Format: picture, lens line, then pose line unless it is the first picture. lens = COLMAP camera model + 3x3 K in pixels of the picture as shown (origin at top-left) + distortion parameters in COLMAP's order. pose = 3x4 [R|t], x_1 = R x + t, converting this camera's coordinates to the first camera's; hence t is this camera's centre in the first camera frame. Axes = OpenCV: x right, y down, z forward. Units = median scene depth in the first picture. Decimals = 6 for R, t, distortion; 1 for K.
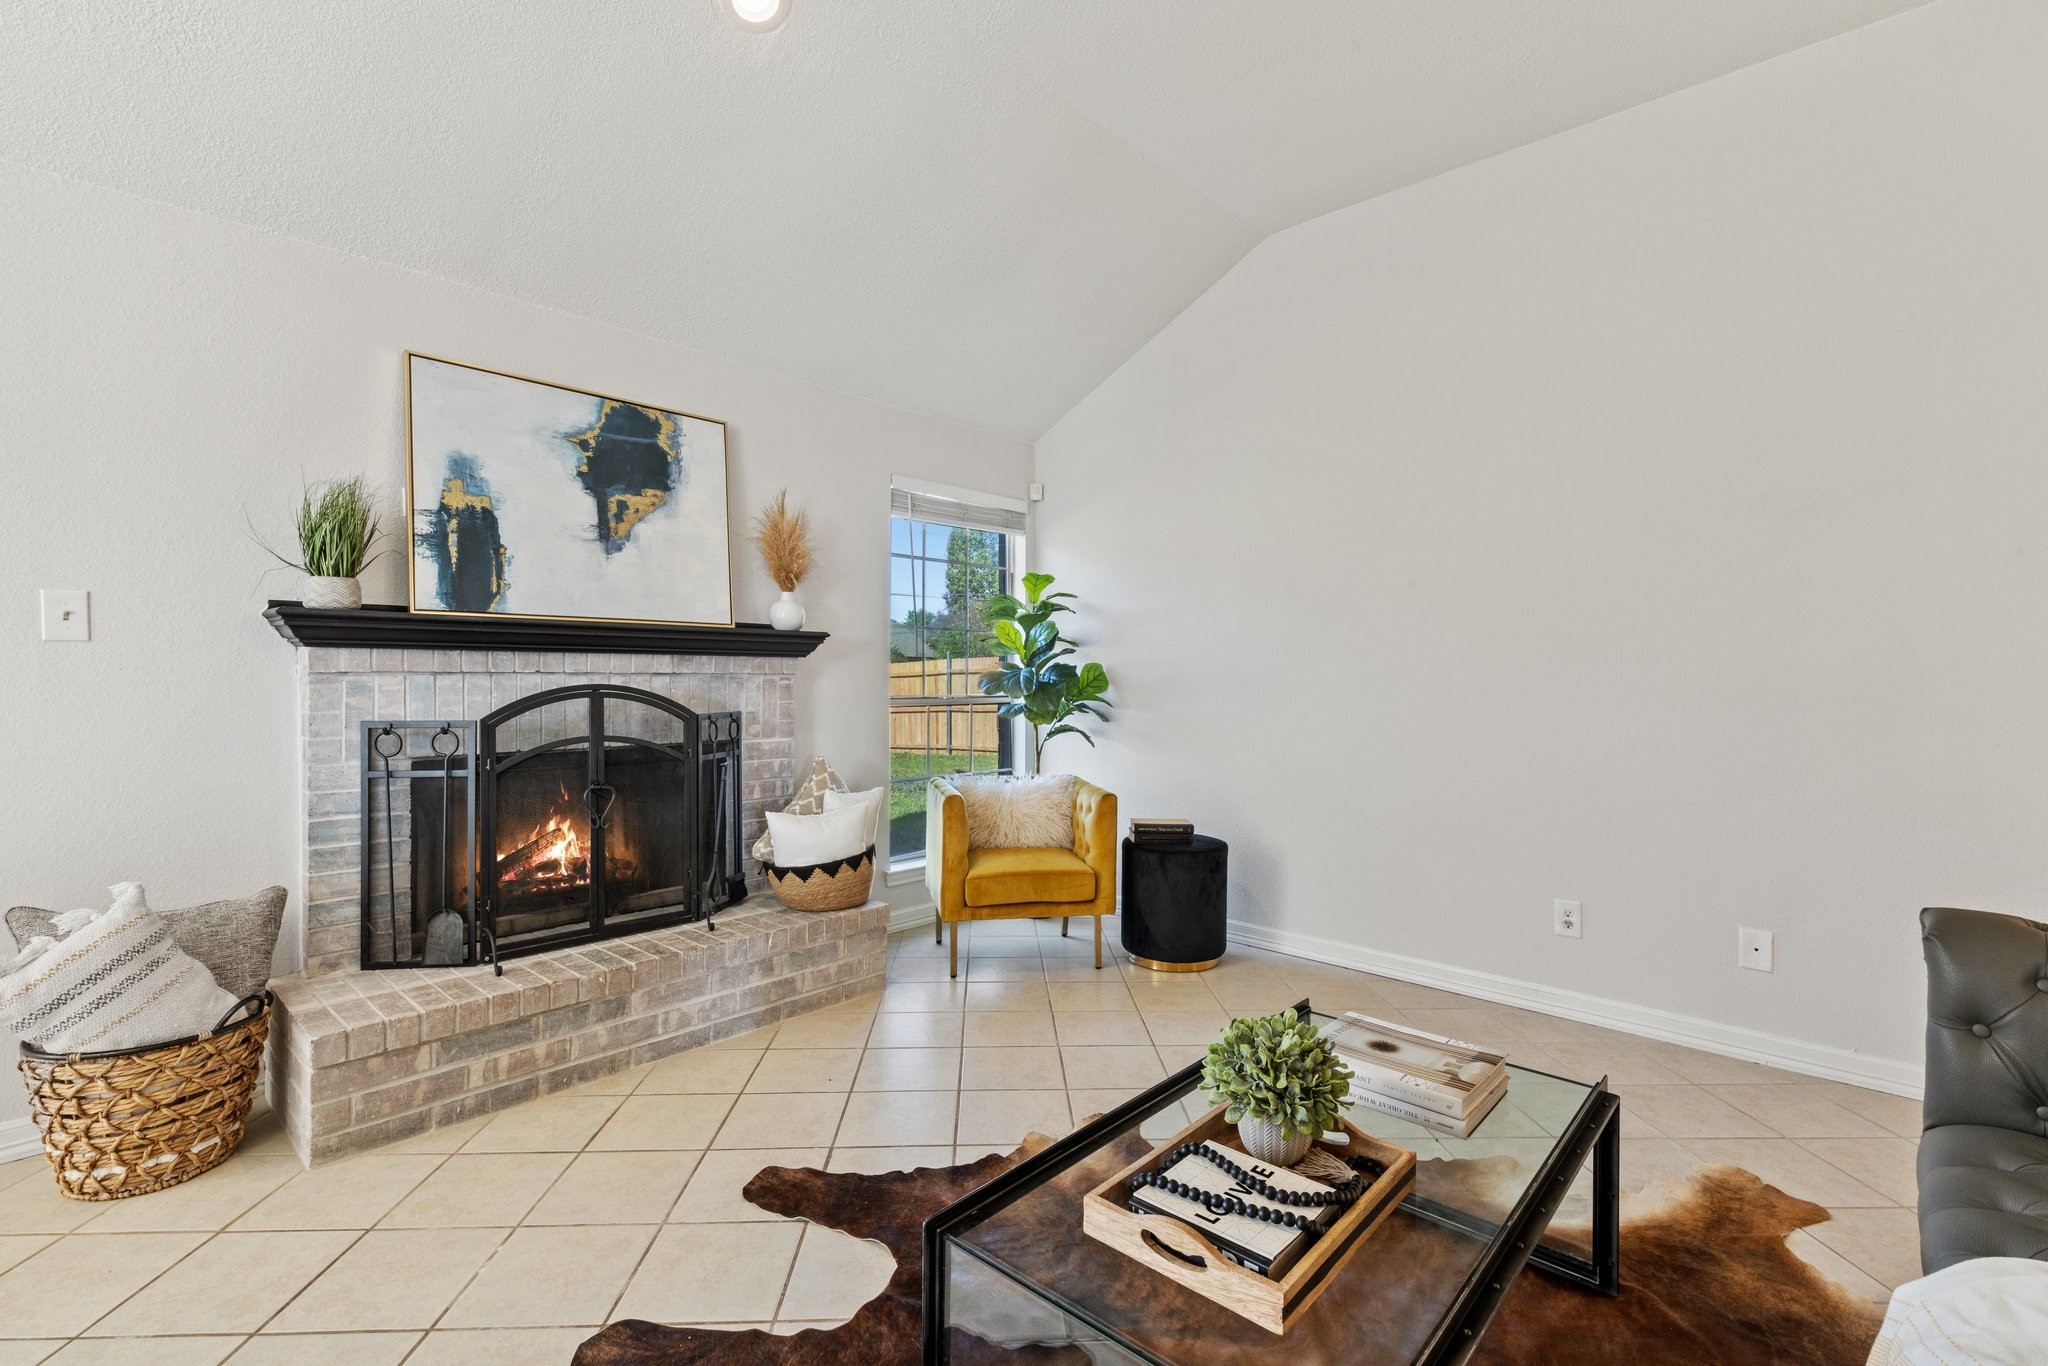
lens RADIAL K [[911.5, 0, 1024.0], [0, 911.5, 683.0], [0, 0, 1]] dist [-0.002345, 0.000046]
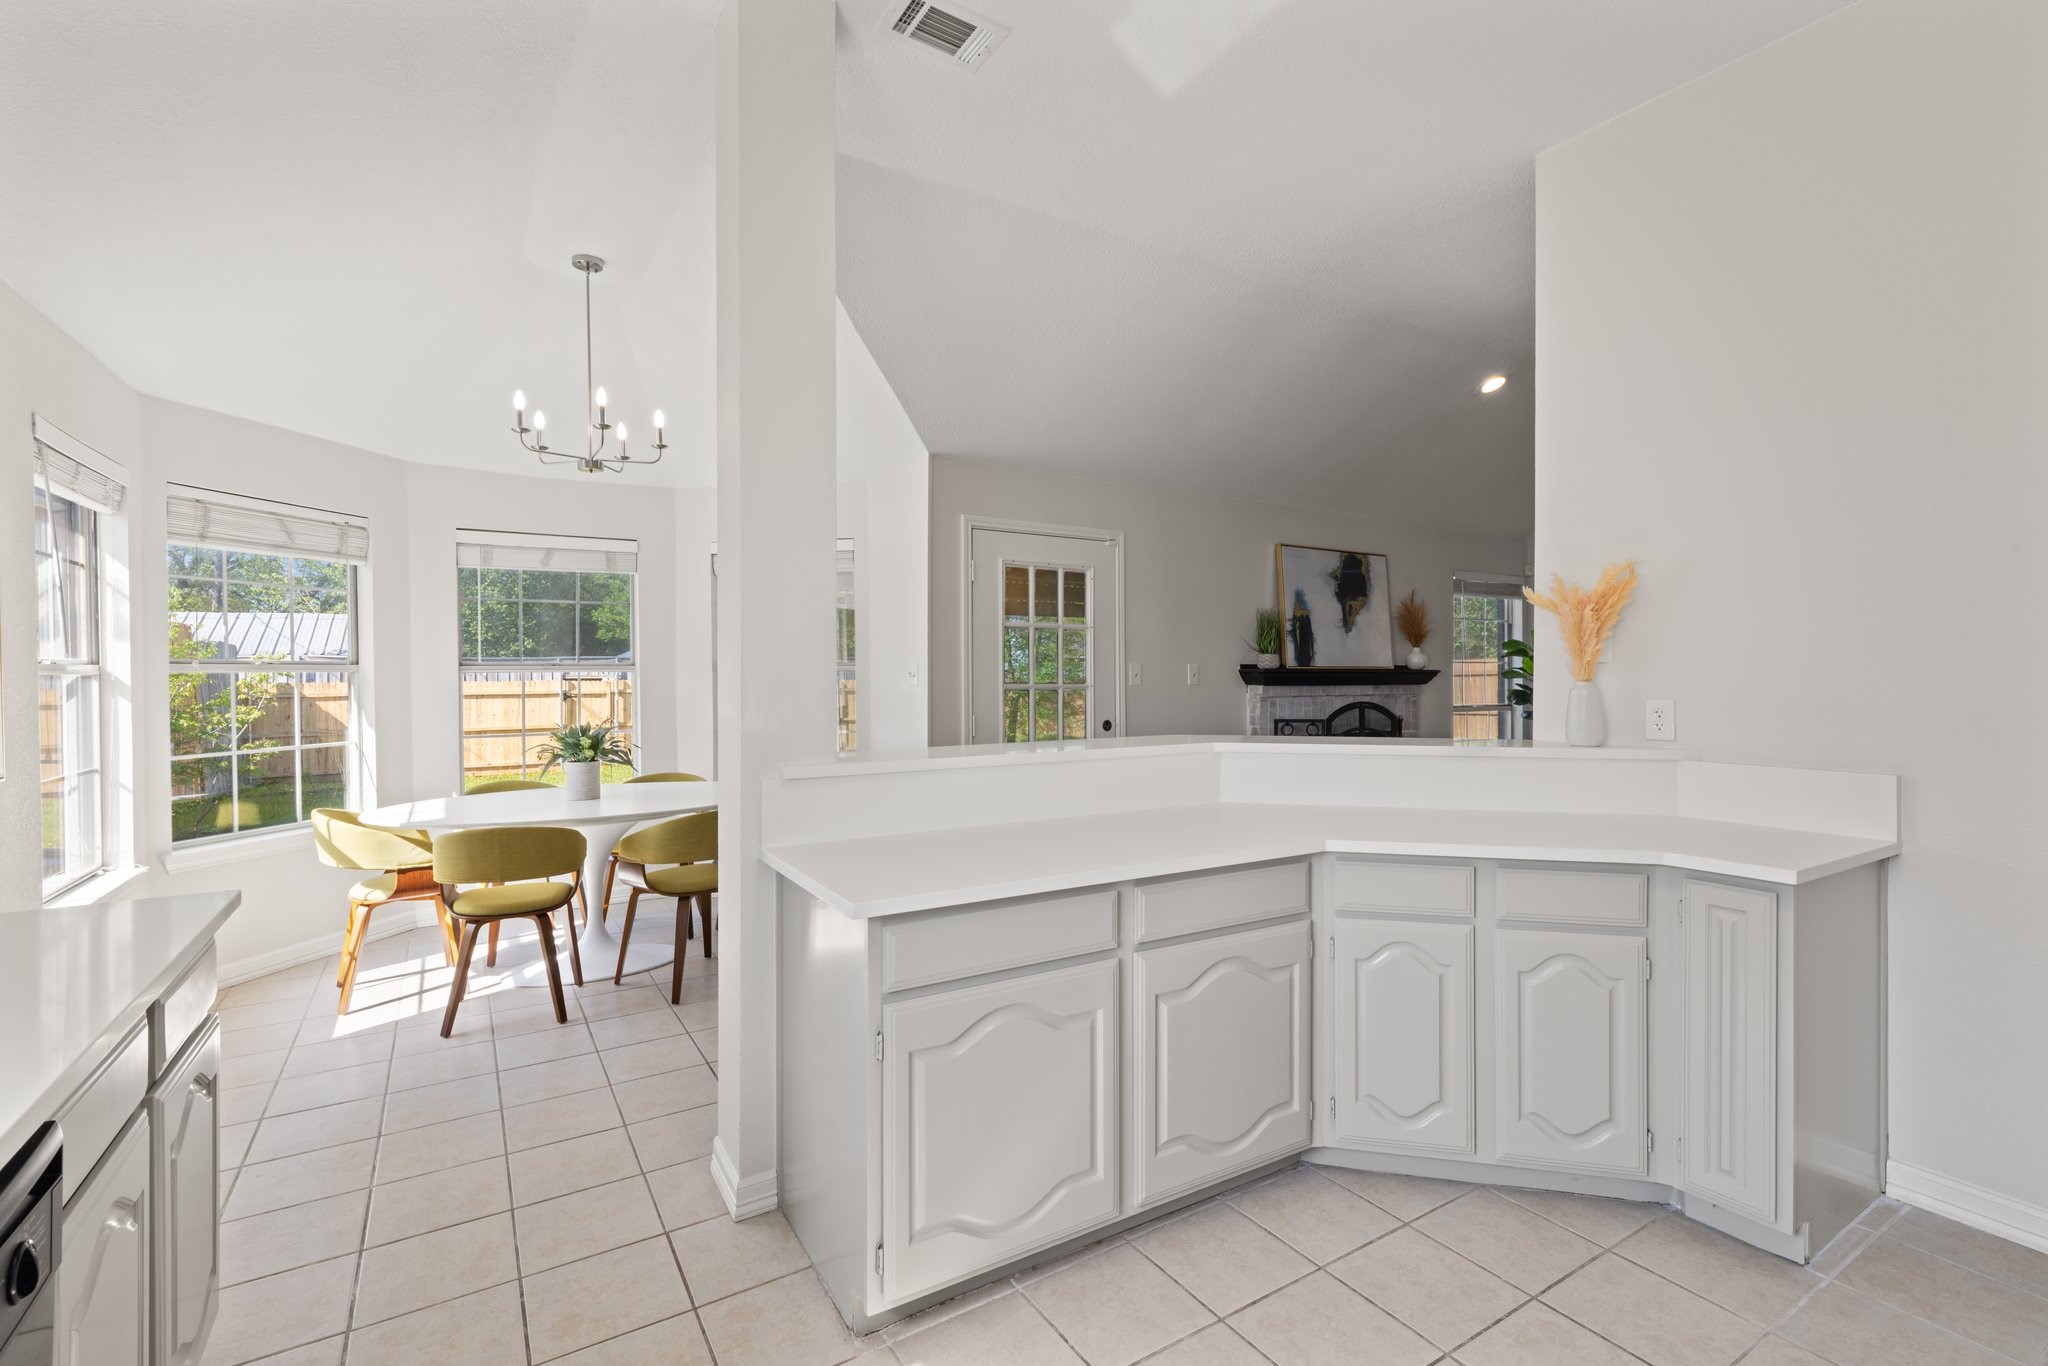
lens RADIAL K [[924.6, 0, 1015.1], [0, 924.6, 679.2], [0, 0, 1]] dist [0.009690, 0.000064]
pose [[0.964262, -0.003741, -0.264923, -0.653439], [0.002391, 0.999982, -0.005420, -0.037888], [0.264939, 0.004593, 0.964254, -1.138661]]
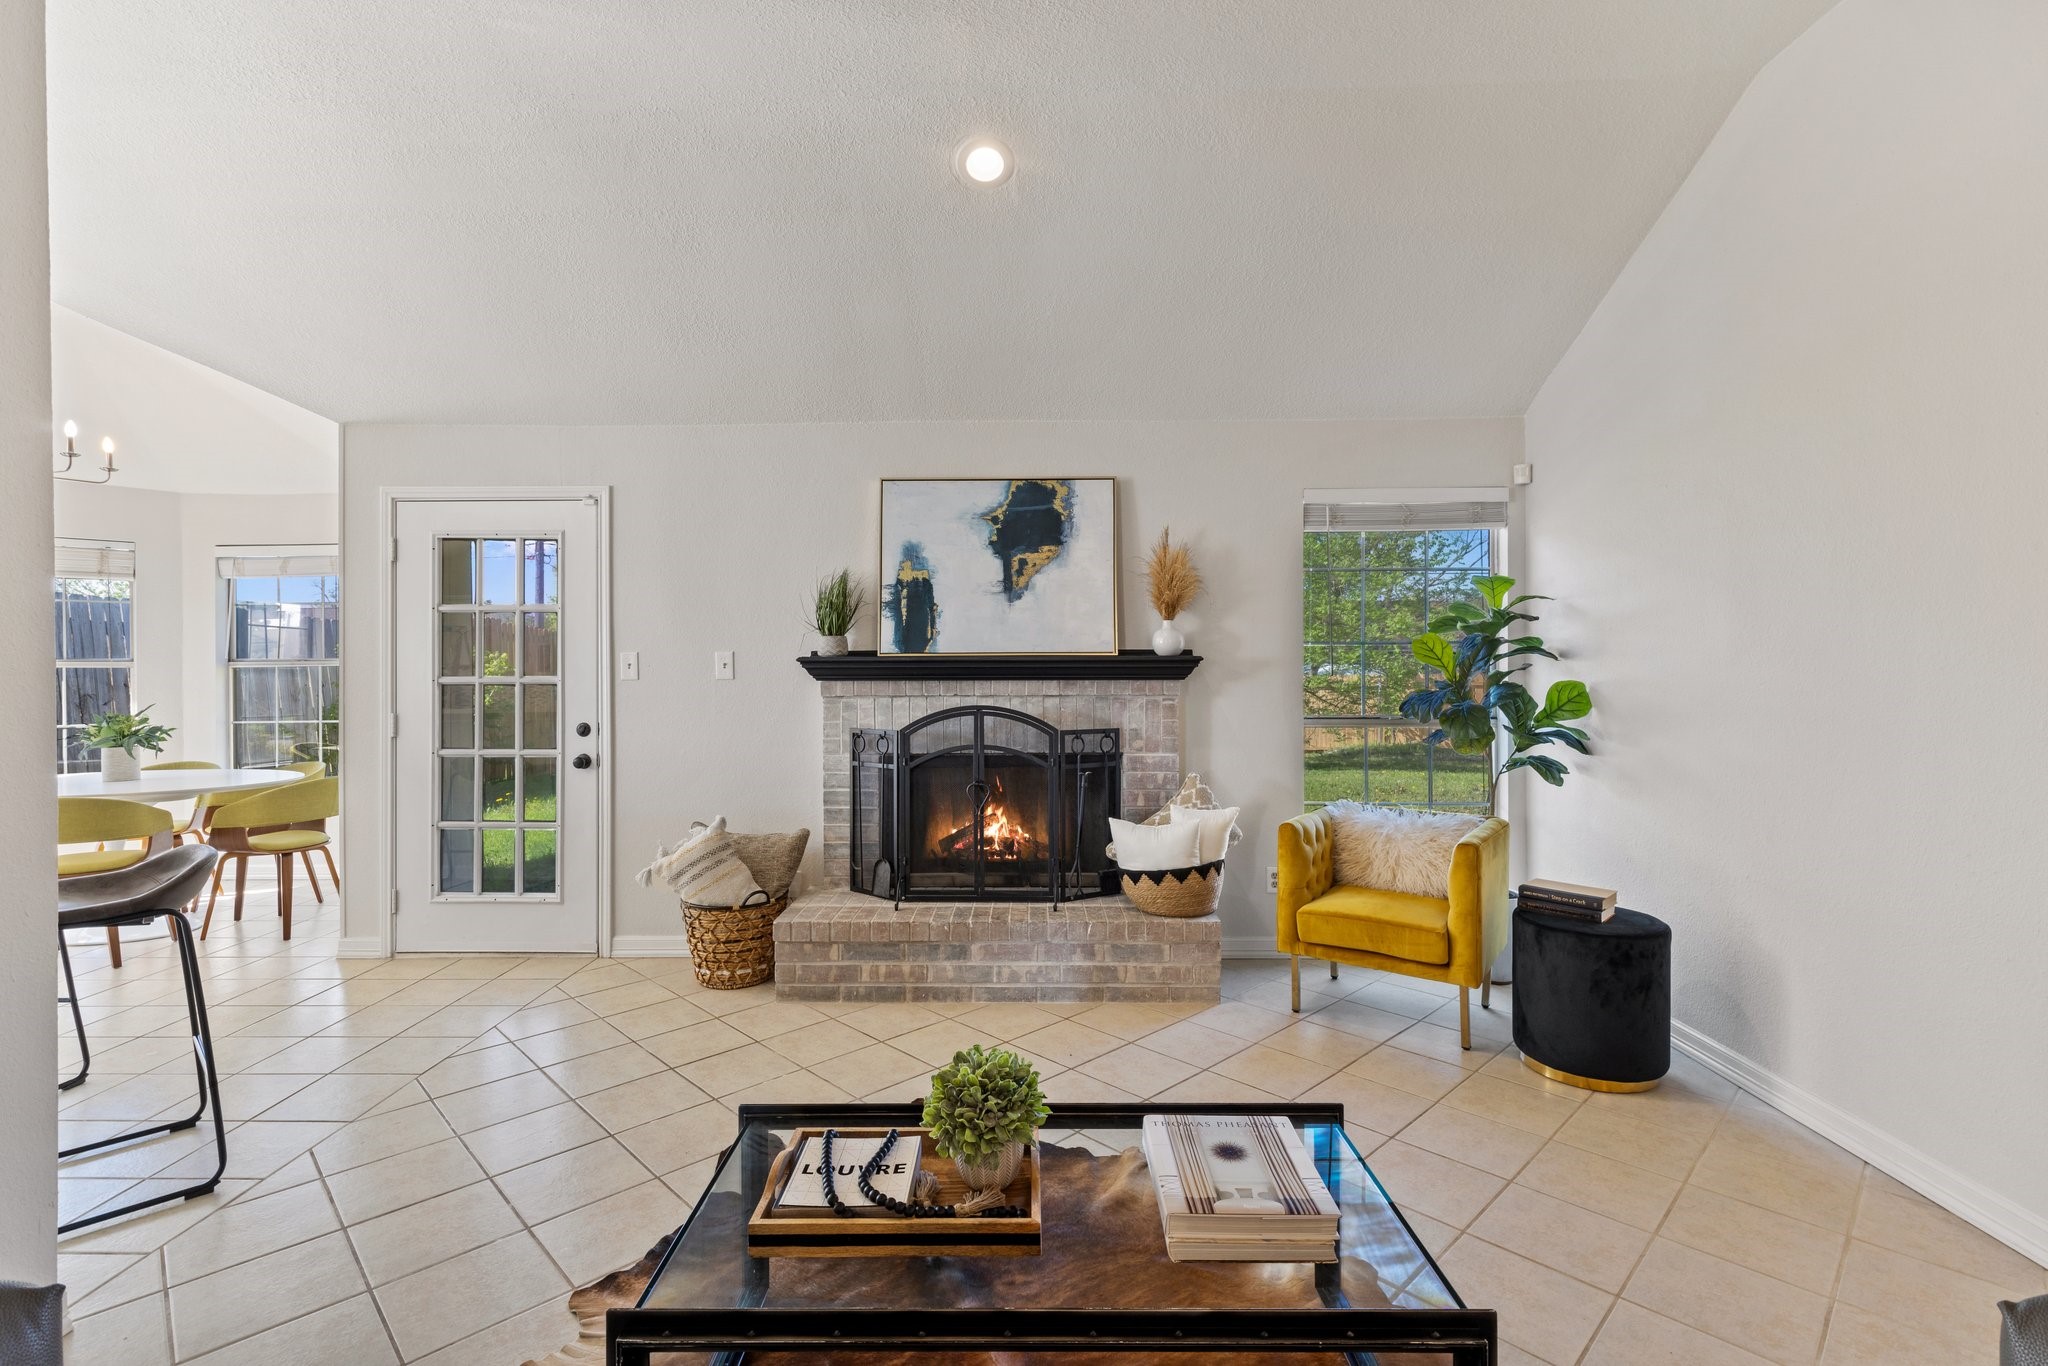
lens RADIAL K [[924.6, 0, 1015.1], [0, 924.6, 679.2], [0, 0, 1]] dist [0.009690, 0.000064]
pose [[0.668472, -0.002157, -0.743734, 0.544426], [-0.000333, 0.999995, -0.003199, -0.031250], [0.743737, 0.002386, 0.668468, 0.146924]]
